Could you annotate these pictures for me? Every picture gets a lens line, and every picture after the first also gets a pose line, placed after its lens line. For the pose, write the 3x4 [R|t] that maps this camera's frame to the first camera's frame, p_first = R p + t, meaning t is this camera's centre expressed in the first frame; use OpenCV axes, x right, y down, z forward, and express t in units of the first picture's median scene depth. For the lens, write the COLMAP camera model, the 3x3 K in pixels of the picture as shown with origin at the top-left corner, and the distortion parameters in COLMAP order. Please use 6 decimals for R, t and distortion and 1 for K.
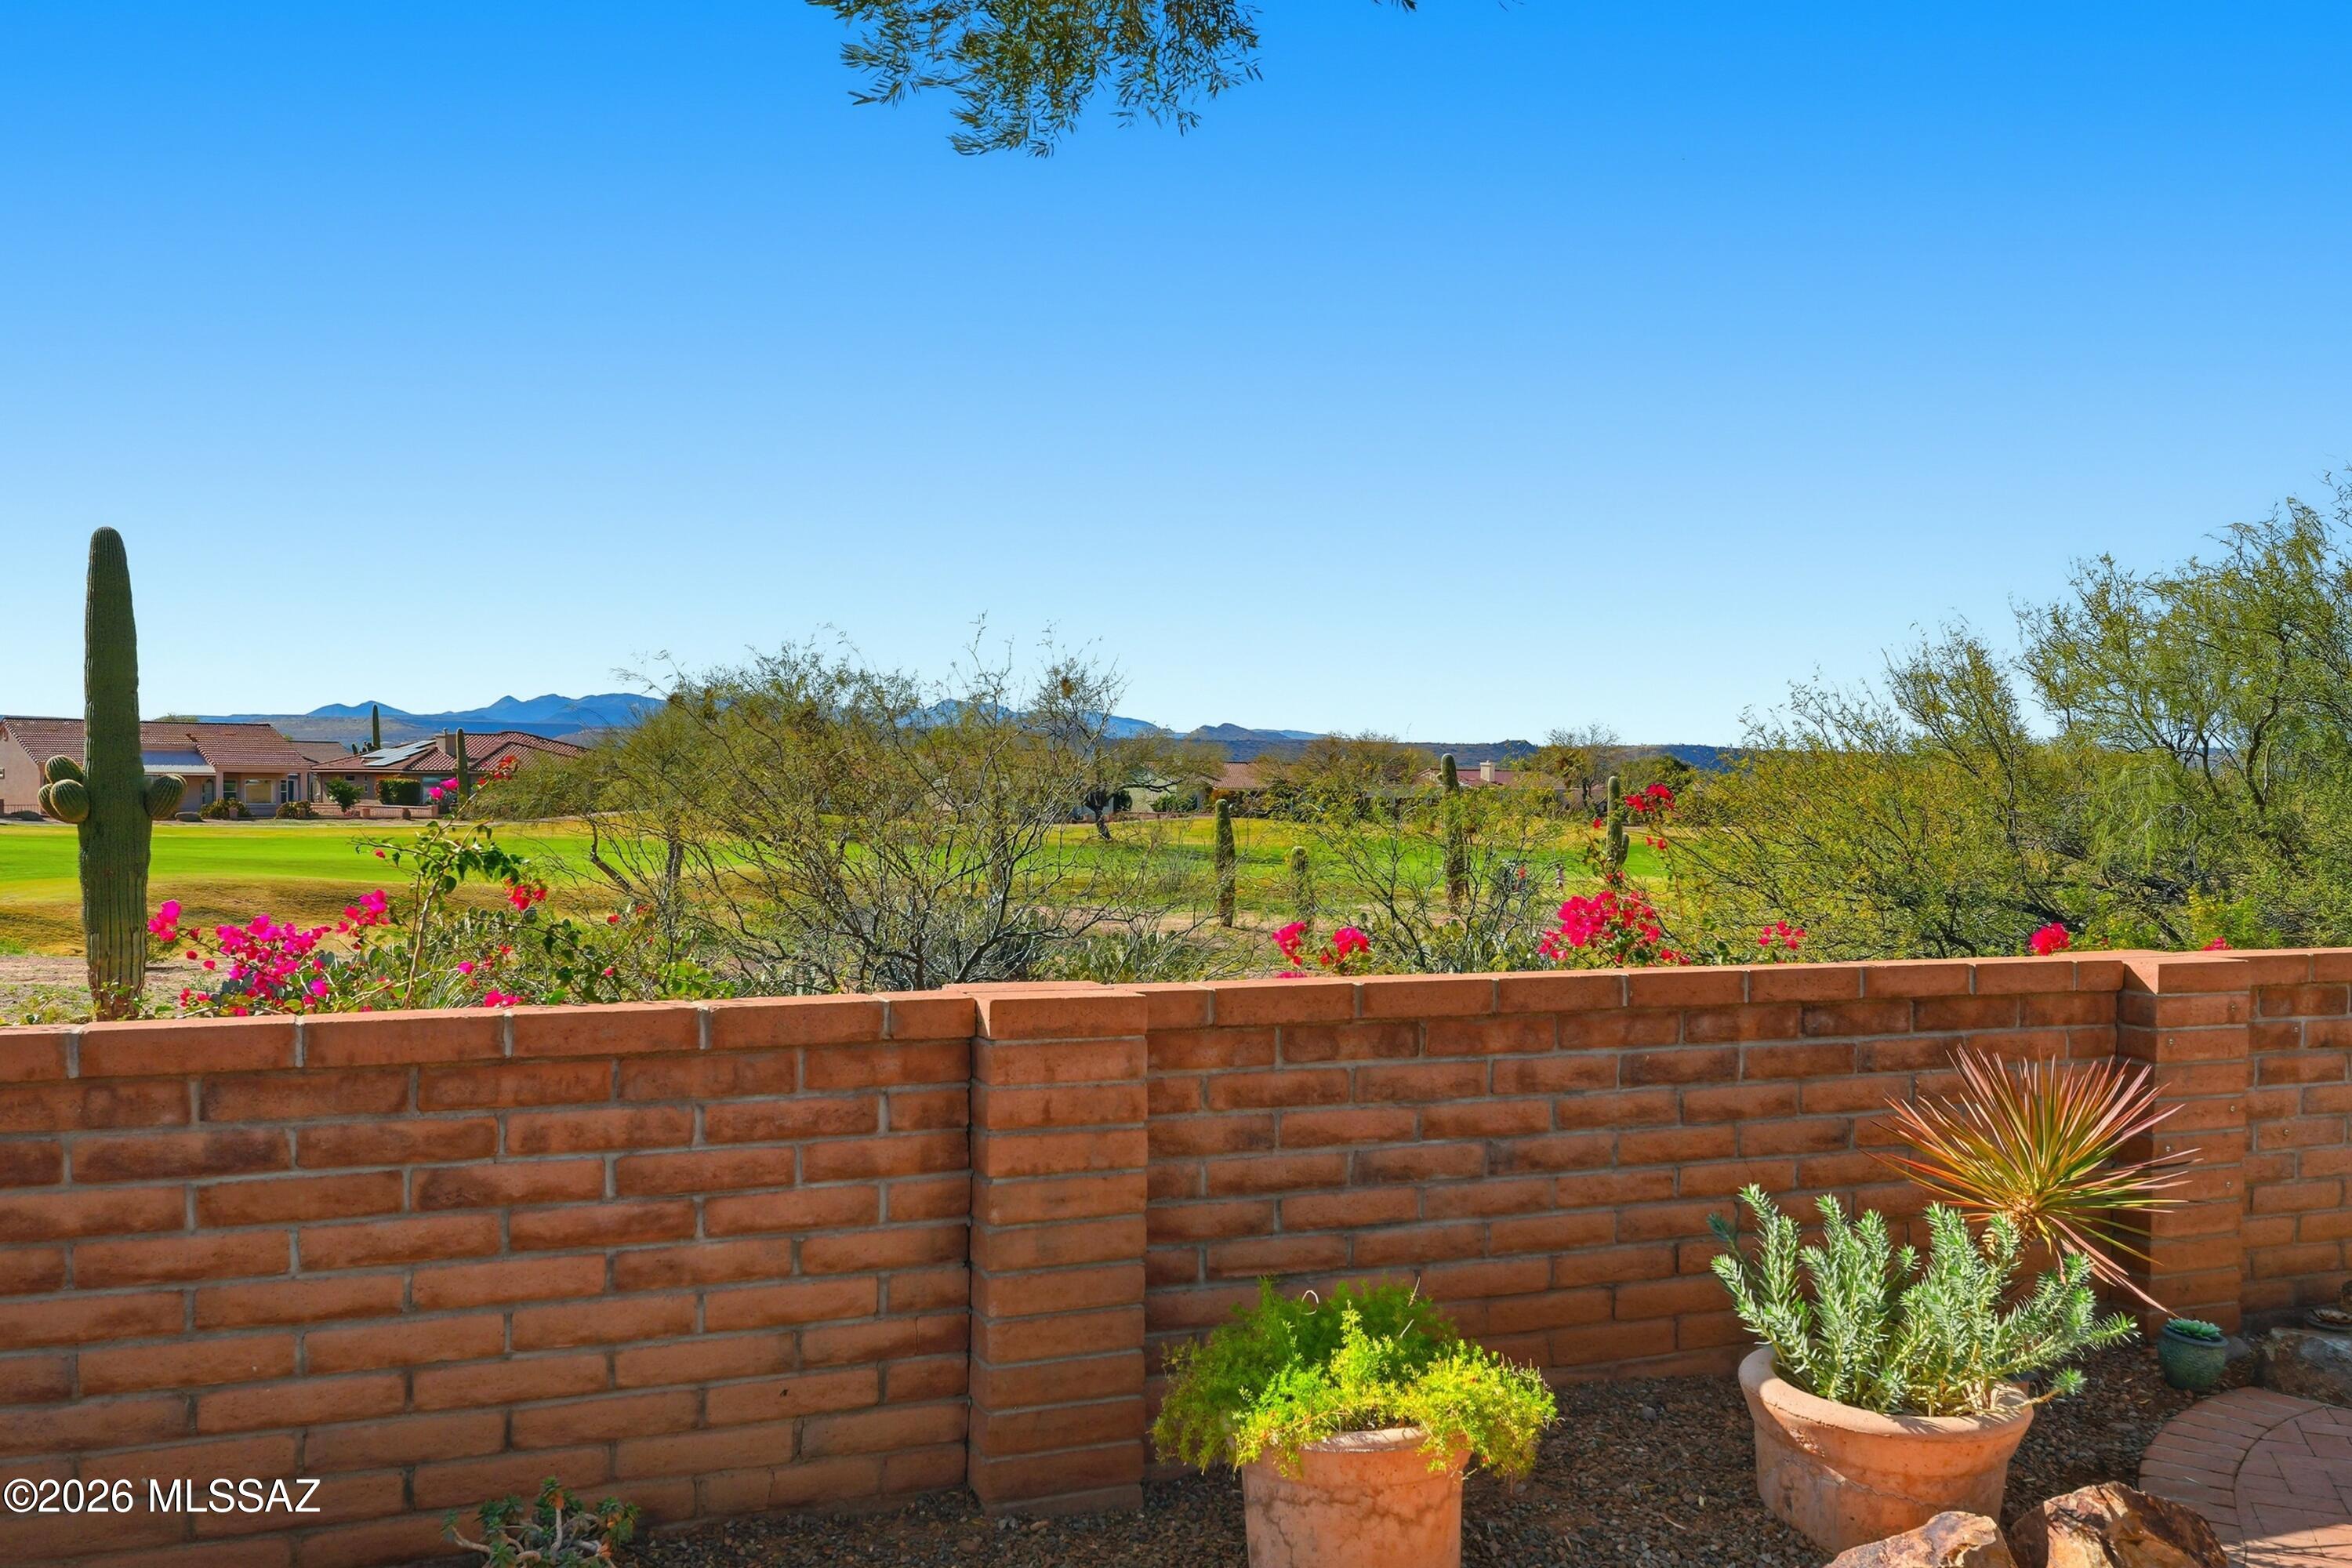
lens RADIAL K [[1983.3, 0, 1176.0], [0, 1983.3, 784.0], [0, 0, 1]] dist [0.006084, 0.002143]
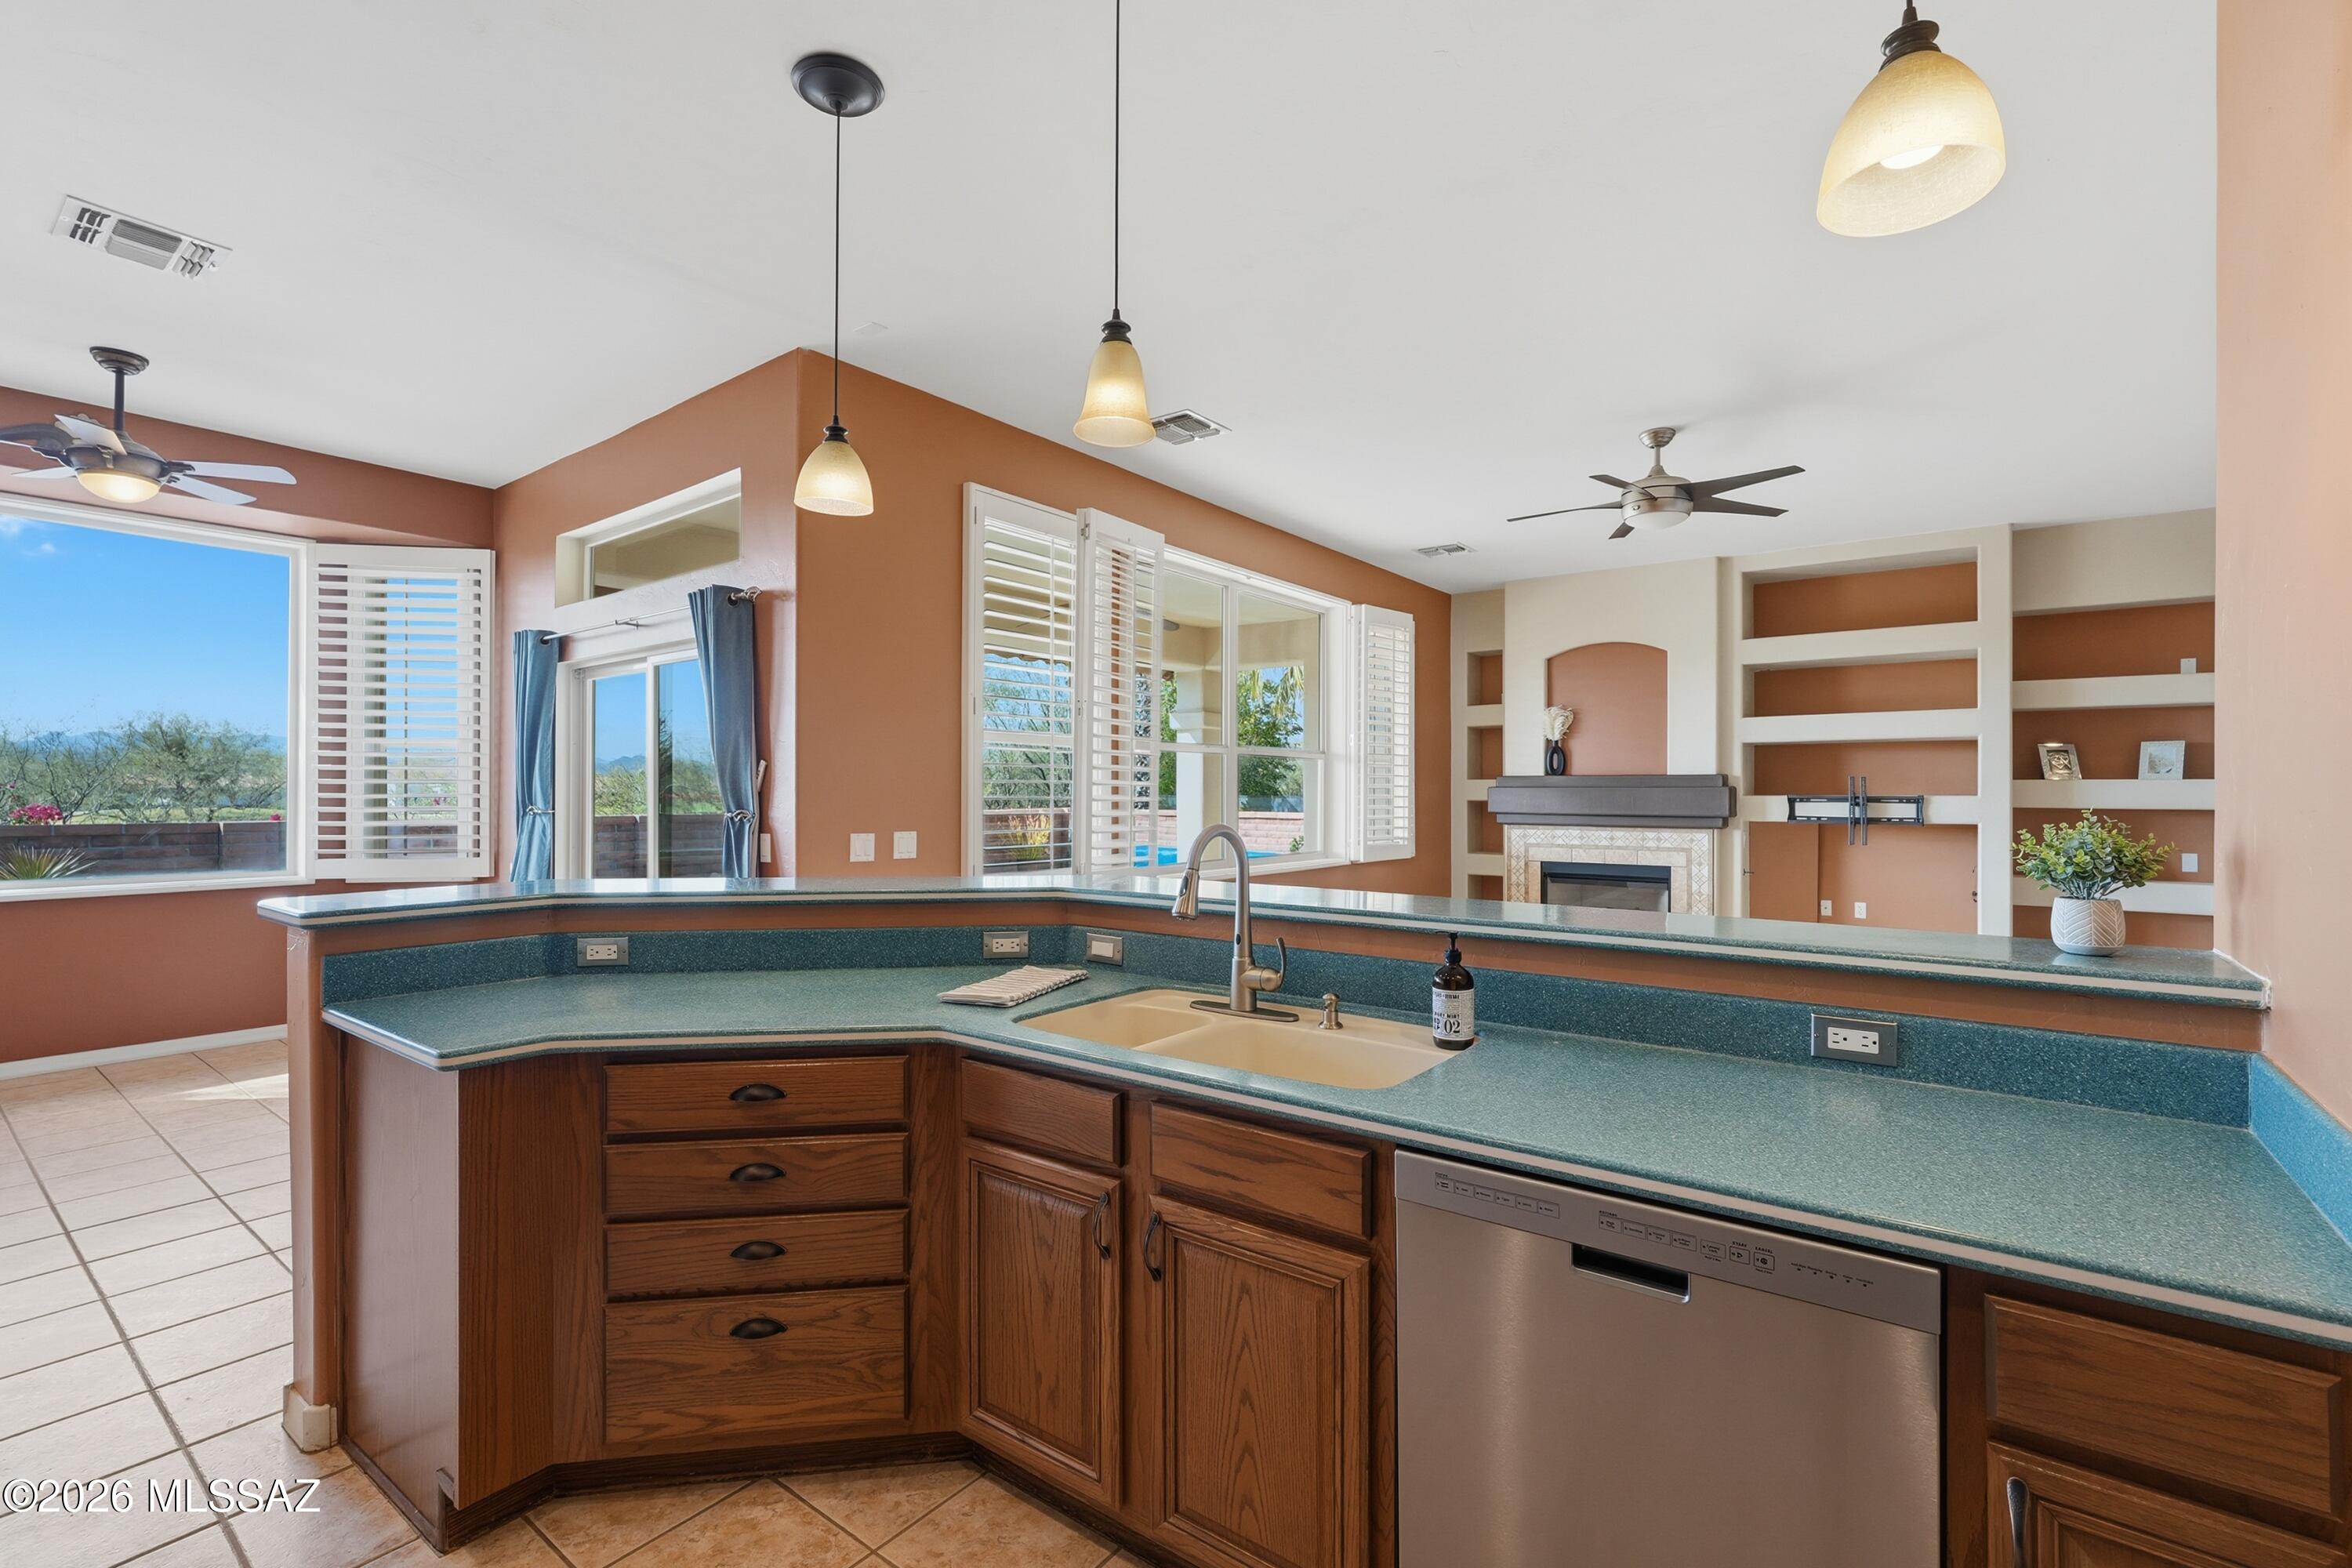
lens RADIAL K [[1029.0, 0, 1180.6], [0, 1029.0, 783.6], [0, 0, 1]] dist [-0.014853, 0.007223]
pose [[0.867955, -0.005092, 0.496616, 1.040823], [0.007915, 0.999962, -0.003579, 0.051548], [-0.496580, 0.007037, 0.867963, -1.112766]]
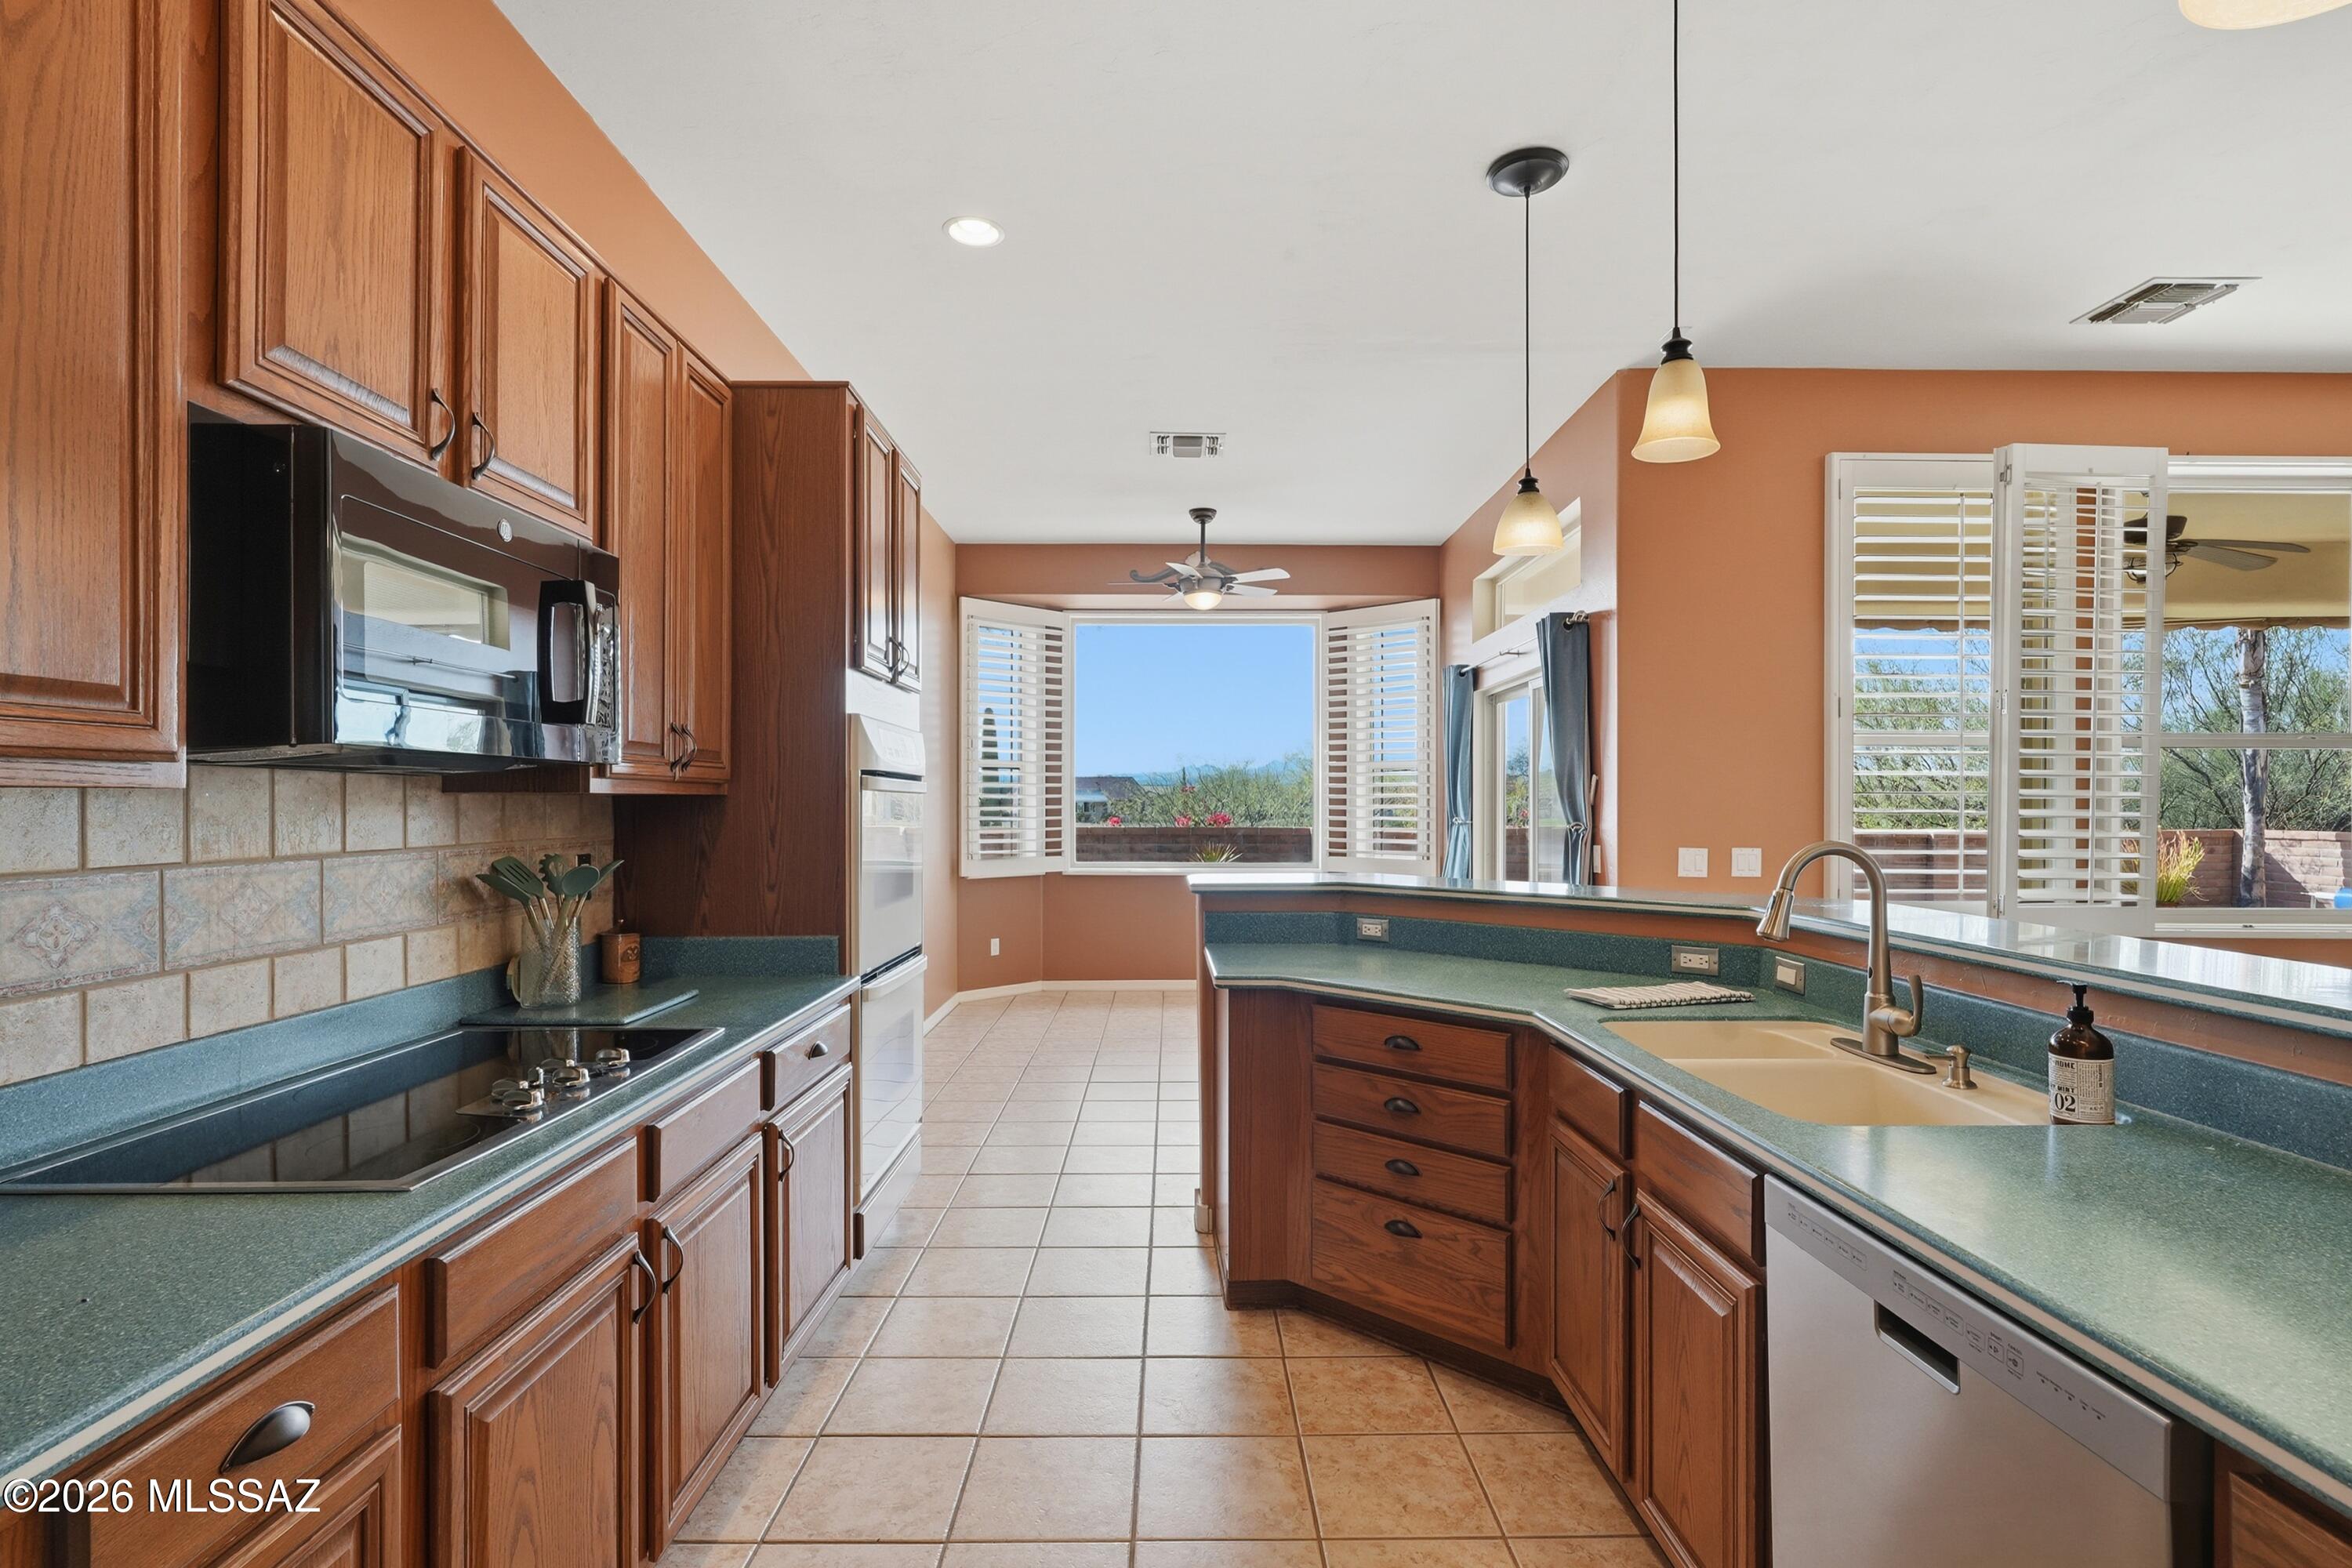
lens RADIAL K [[1134.6, 0, 1184.0], [0, 1134.6, 794.7], [0, 0, 1]] dist [-0.017591, 0.000740]
pose [[0.922229, -0.010993, -0.386488, 1.186285], [0.007033, 0.999907, -0.011658, 0.052619], [0.386581, 0.008034, 0.922221, -1.220471]]
